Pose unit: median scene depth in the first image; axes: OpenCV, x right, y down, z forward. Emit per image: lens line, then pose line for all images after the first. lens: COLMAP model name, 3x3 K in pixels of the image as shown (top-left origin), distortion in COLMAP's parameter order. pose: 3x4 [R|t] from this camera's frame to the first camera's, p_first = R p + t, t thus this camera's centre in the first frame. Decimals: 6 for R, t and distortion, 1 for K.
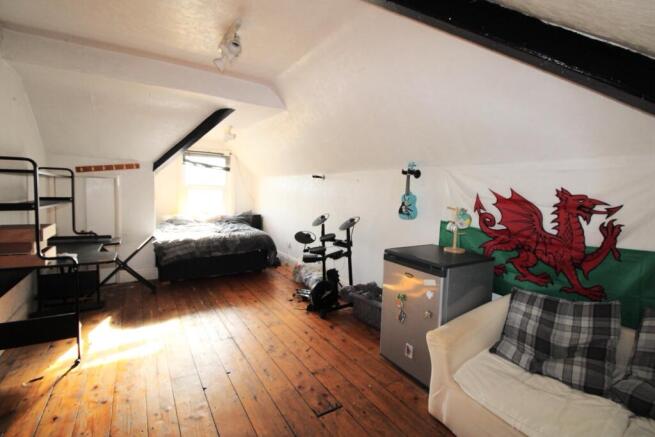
lens RADIAL K [[308.0, 0, 330.6], [0, 308.0, 208.3], [0, 0, 1]] dist [-0.041451, -0.000228]
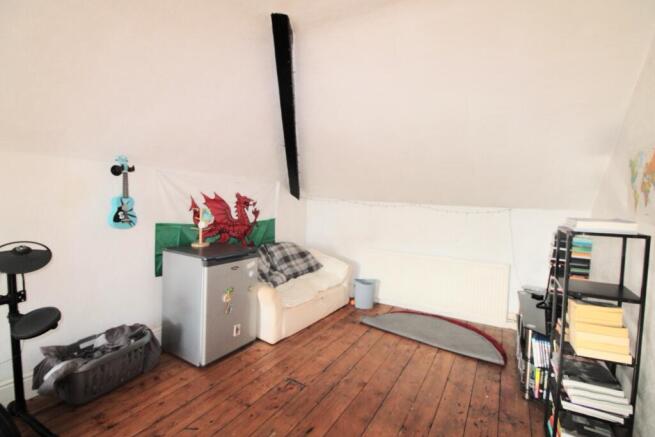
lens RADIAL K [[308.0, 0, 330.6], [0, 308.0, 208.3], [0, 0, 1]] dist [-0.041451, -0.000228]
pose [[-0.489477, -0.075416, 0.868749, -0.956747], [-0.003309, 0.996407, 0.084634, -0.116234], [-0.872010, 0.038551, -0.487968, 1.280783]]
